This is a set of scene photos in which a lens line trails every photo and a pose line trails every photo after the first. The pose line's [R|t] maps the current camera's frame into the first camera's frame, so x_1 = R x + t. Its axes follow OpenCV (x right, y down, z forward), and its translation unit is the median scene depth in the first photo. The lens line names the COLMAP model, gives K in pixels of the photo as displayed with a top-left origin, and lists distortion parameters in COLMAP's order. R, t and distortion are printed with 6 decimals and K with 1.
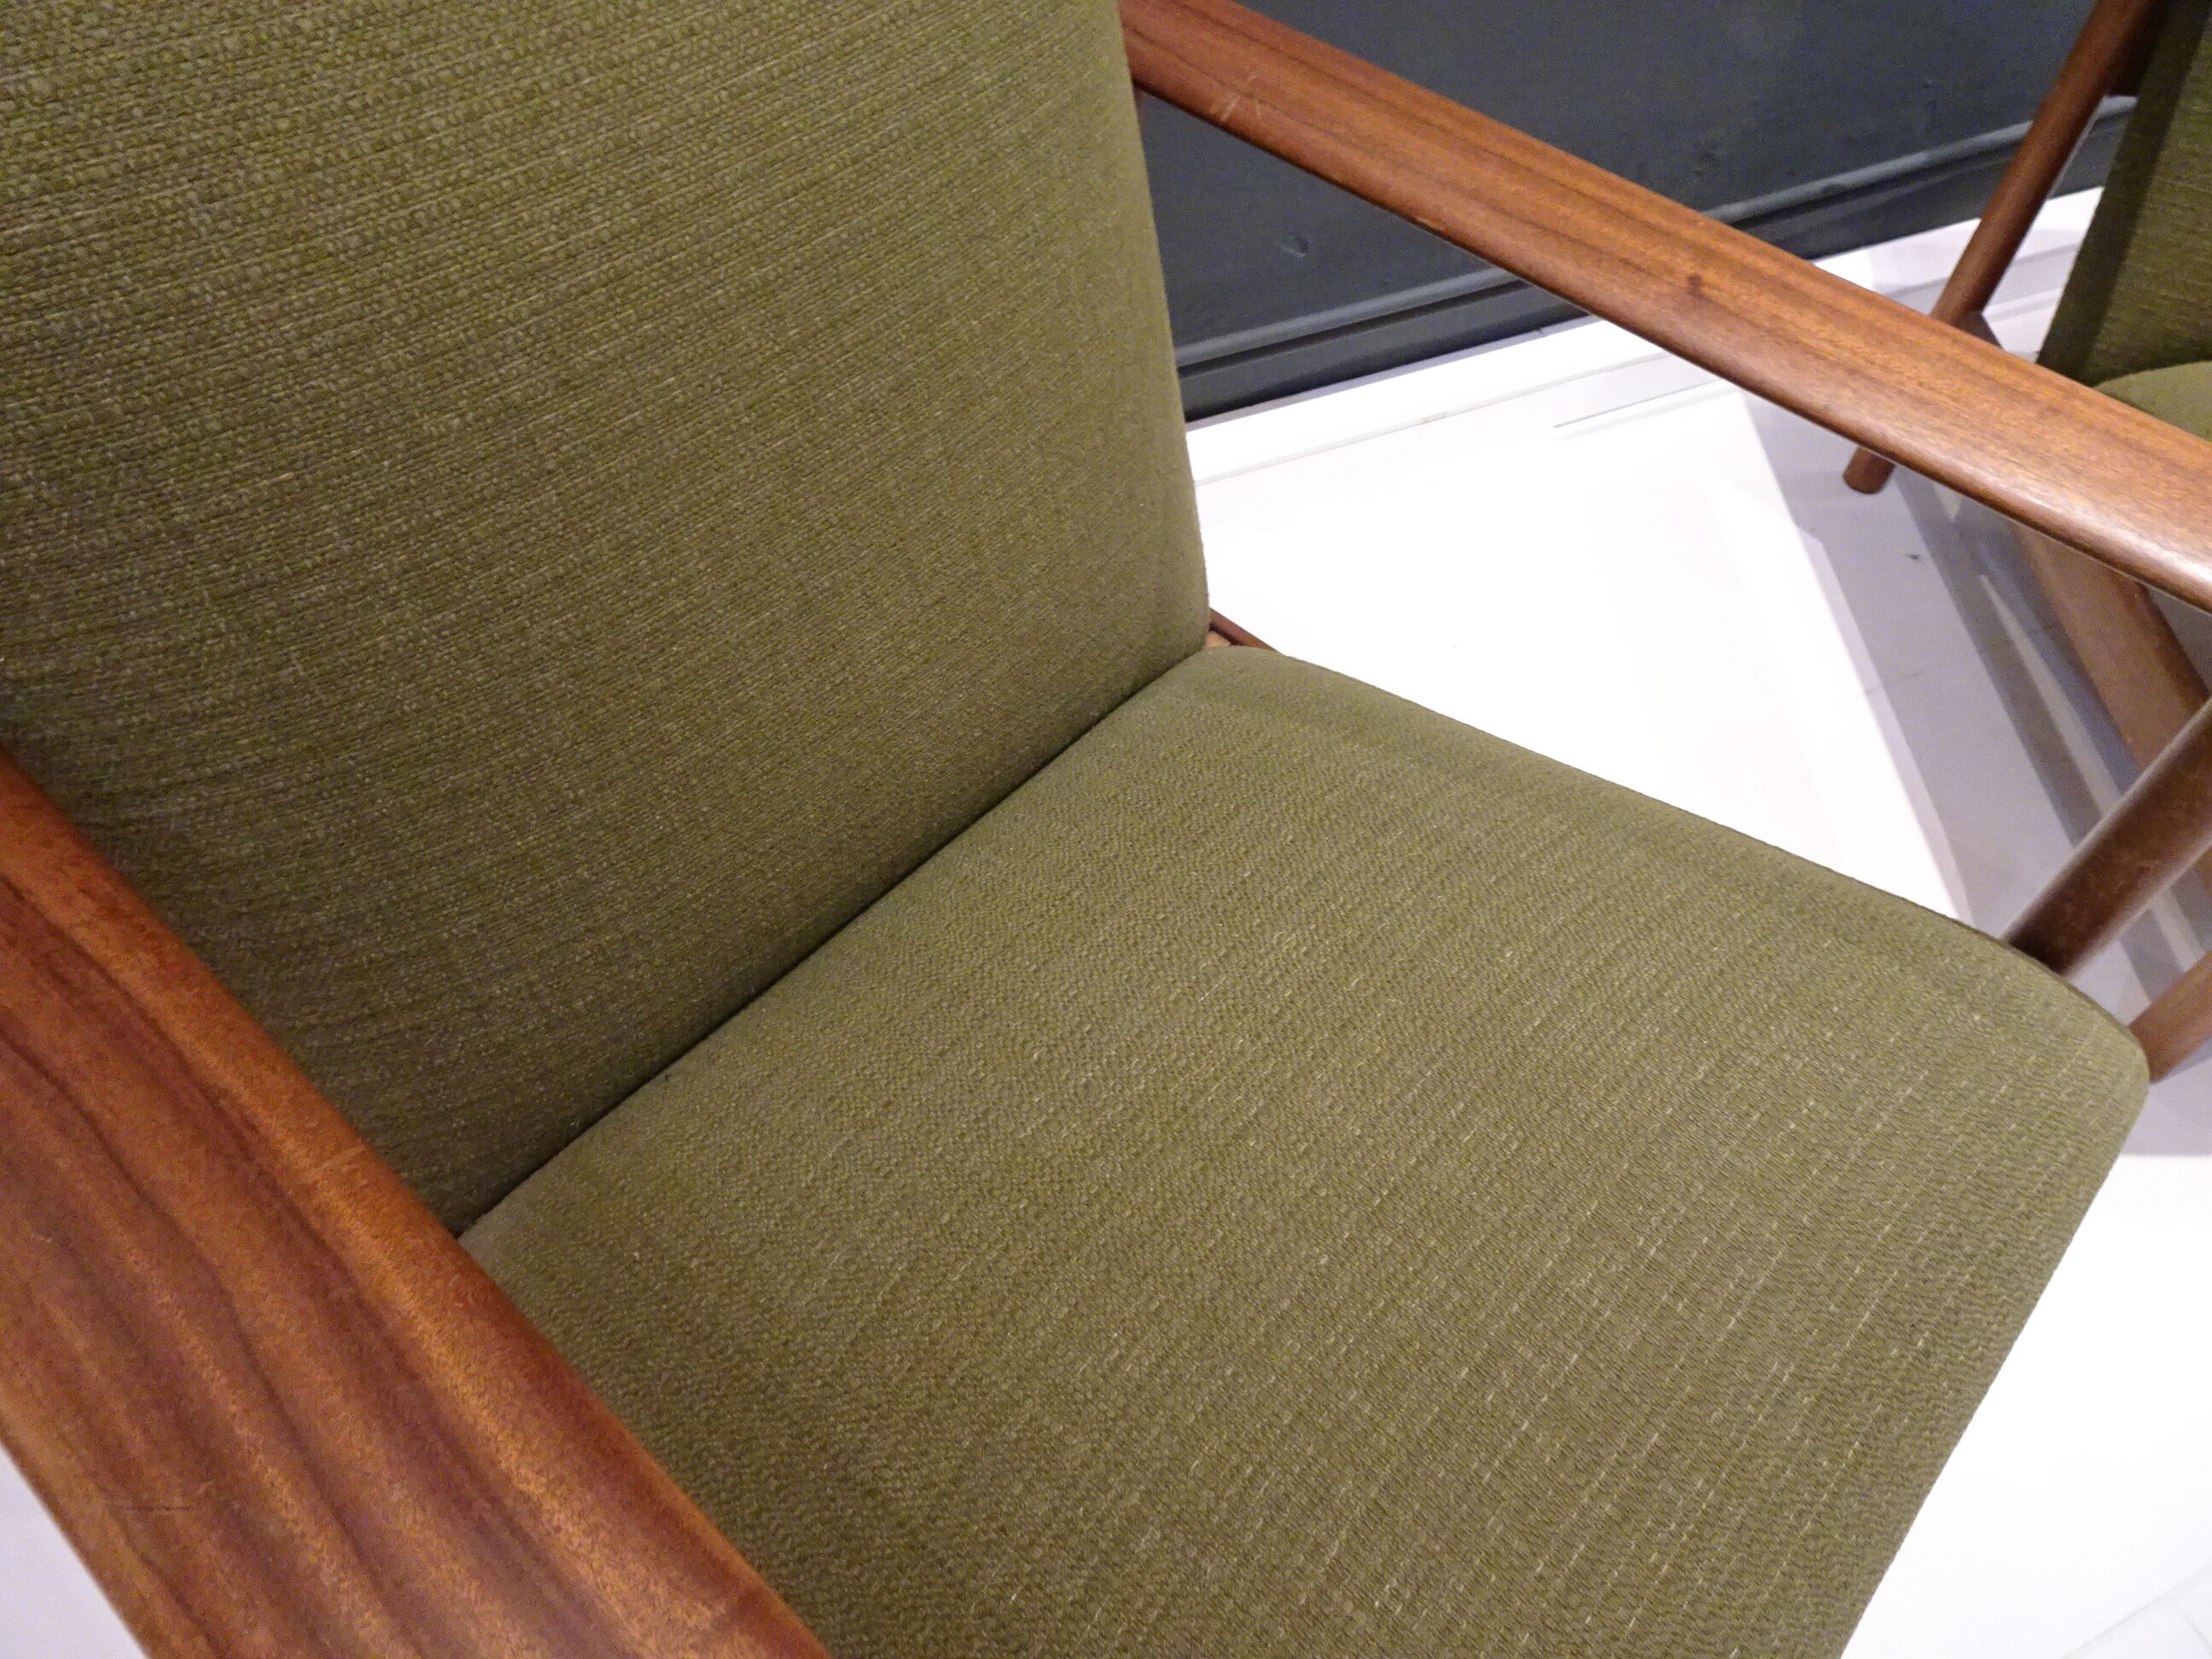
lens RADIAL K [[1584.4, 0, 1124.9], [0, 1584.4, 823.4], [0, 0, 1]] dist [0.019483, -0.008589]
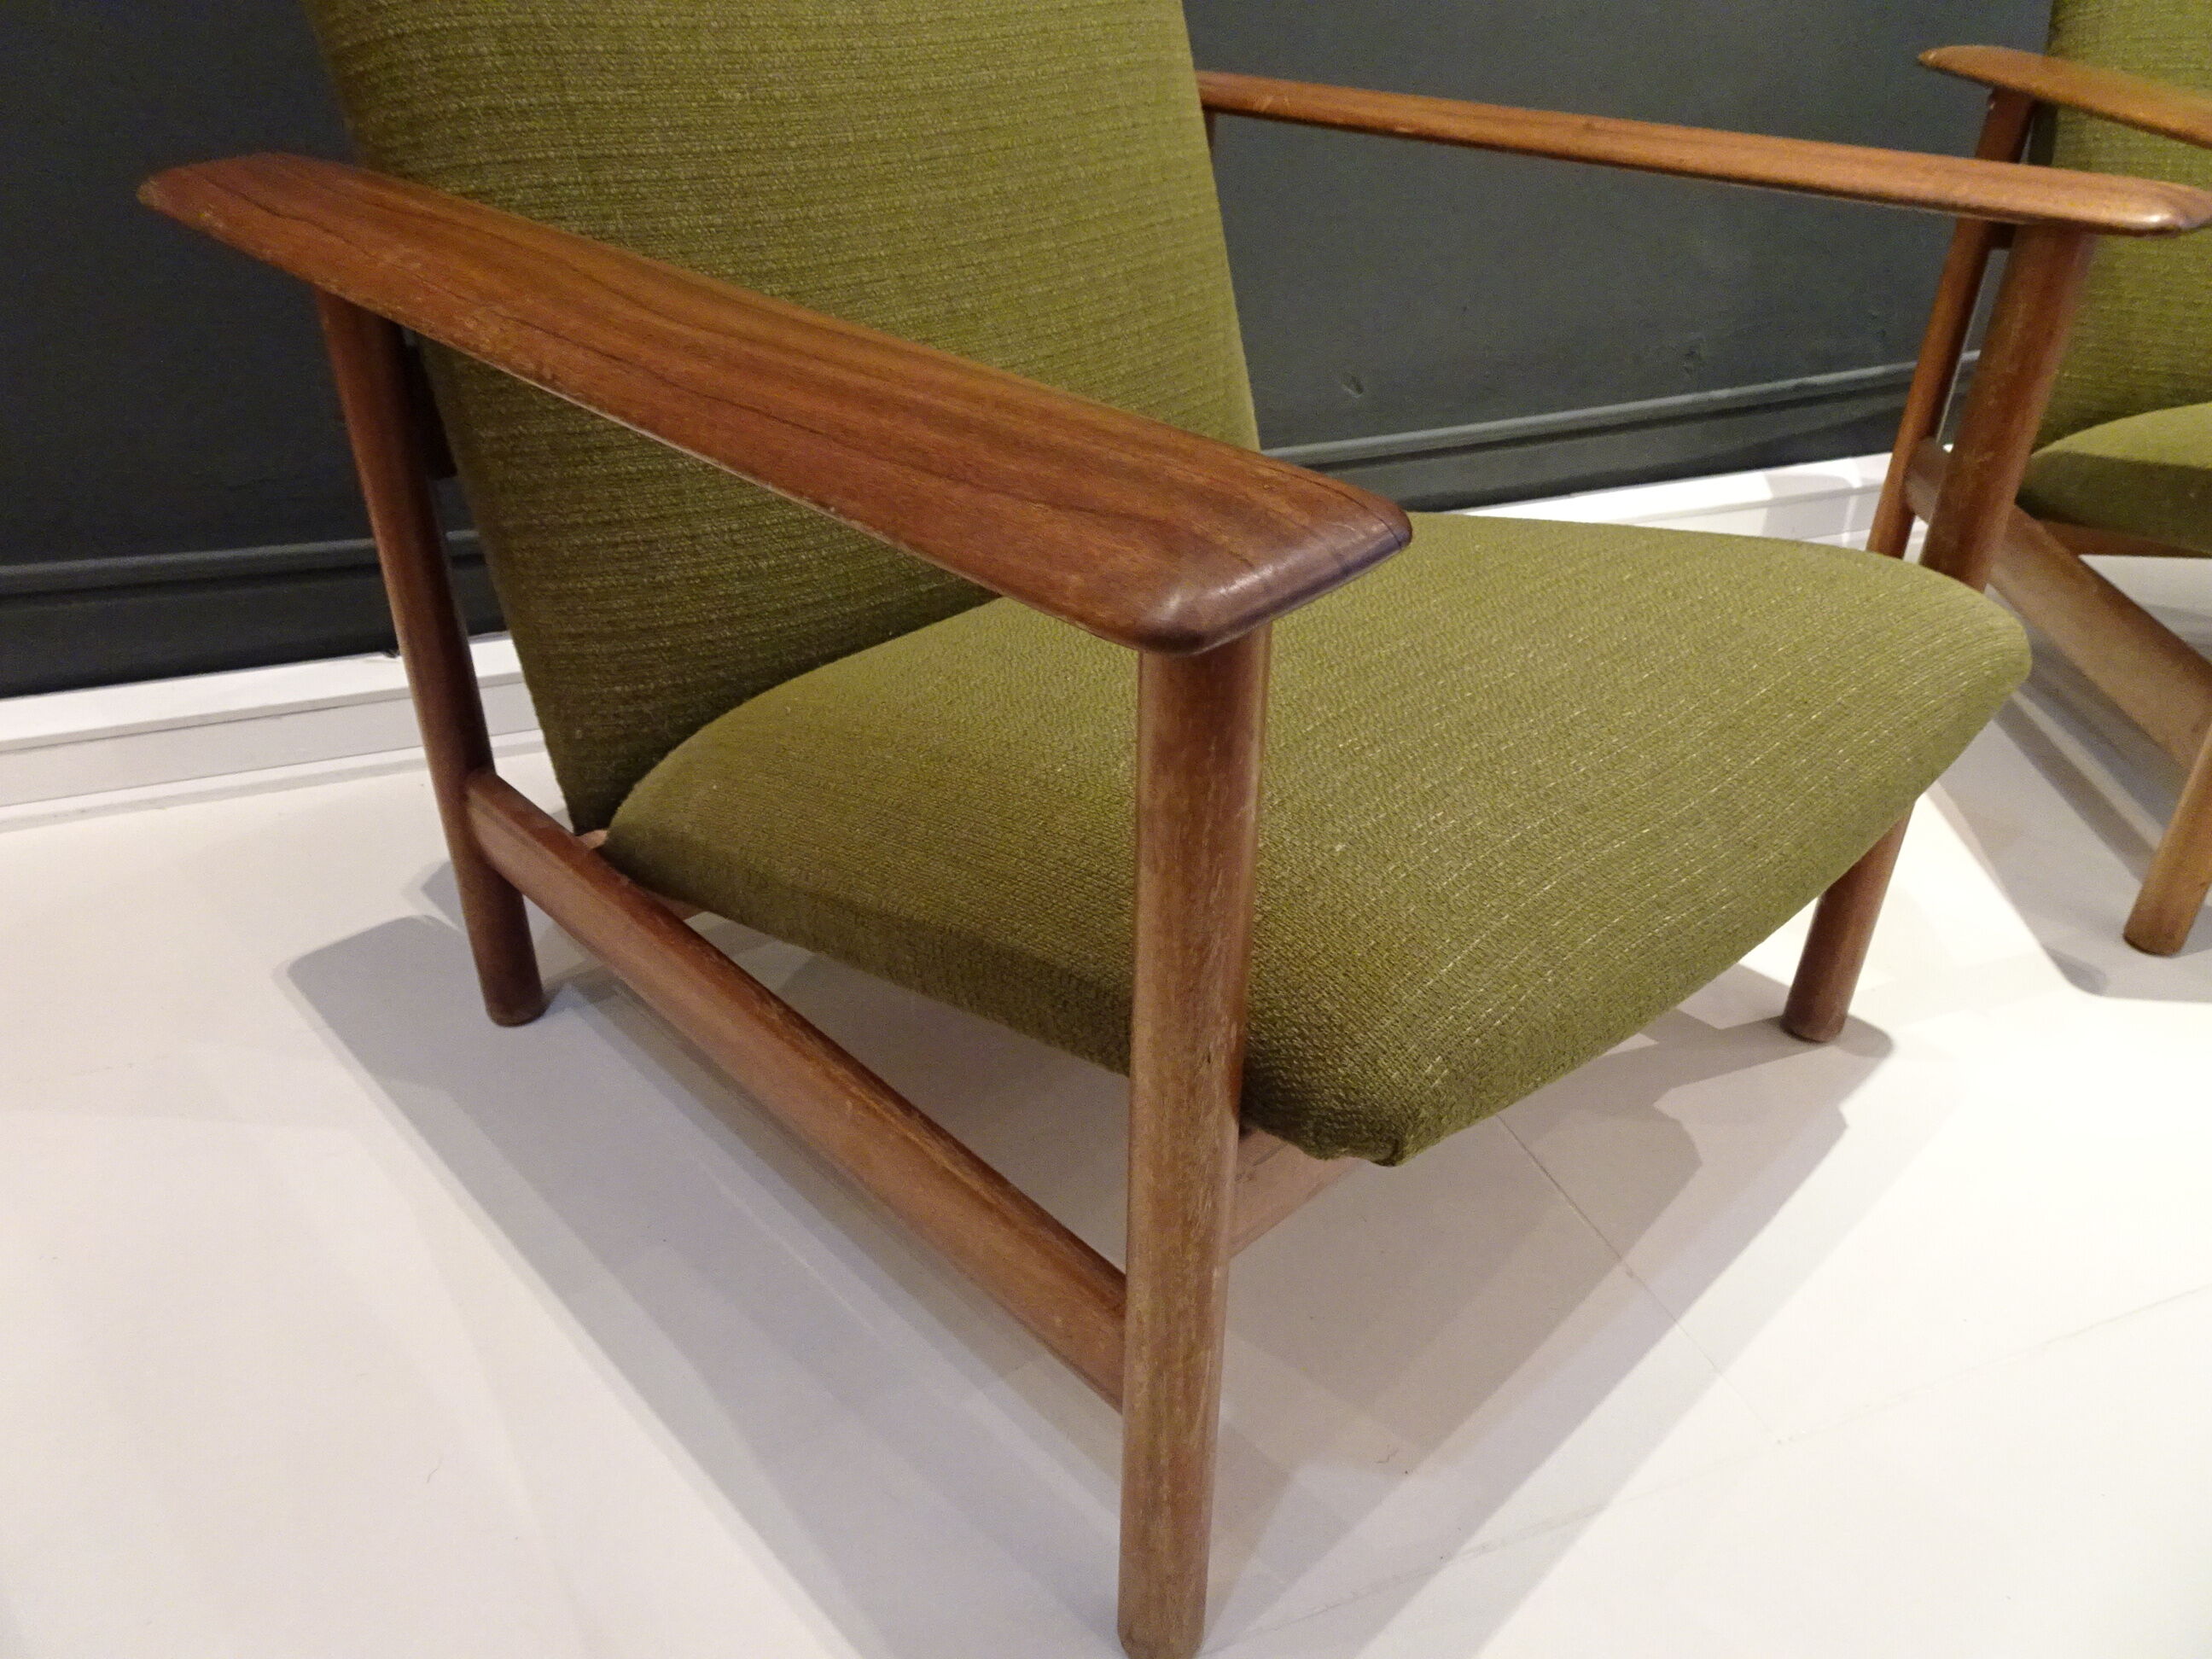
lens RADIAL K [[1584.4, 0, 1124.9], [0, 1584.4, 823.4], [0, 0, 1]] dist [0.019483, -0.008589]
pose [[0.995641, -0.003348, -0.093210, 0.083415], [-0.030104, 0.934335, -0.355123, 0.802500], [0.088279, 0.356381, 0.930161, -0.137021]]
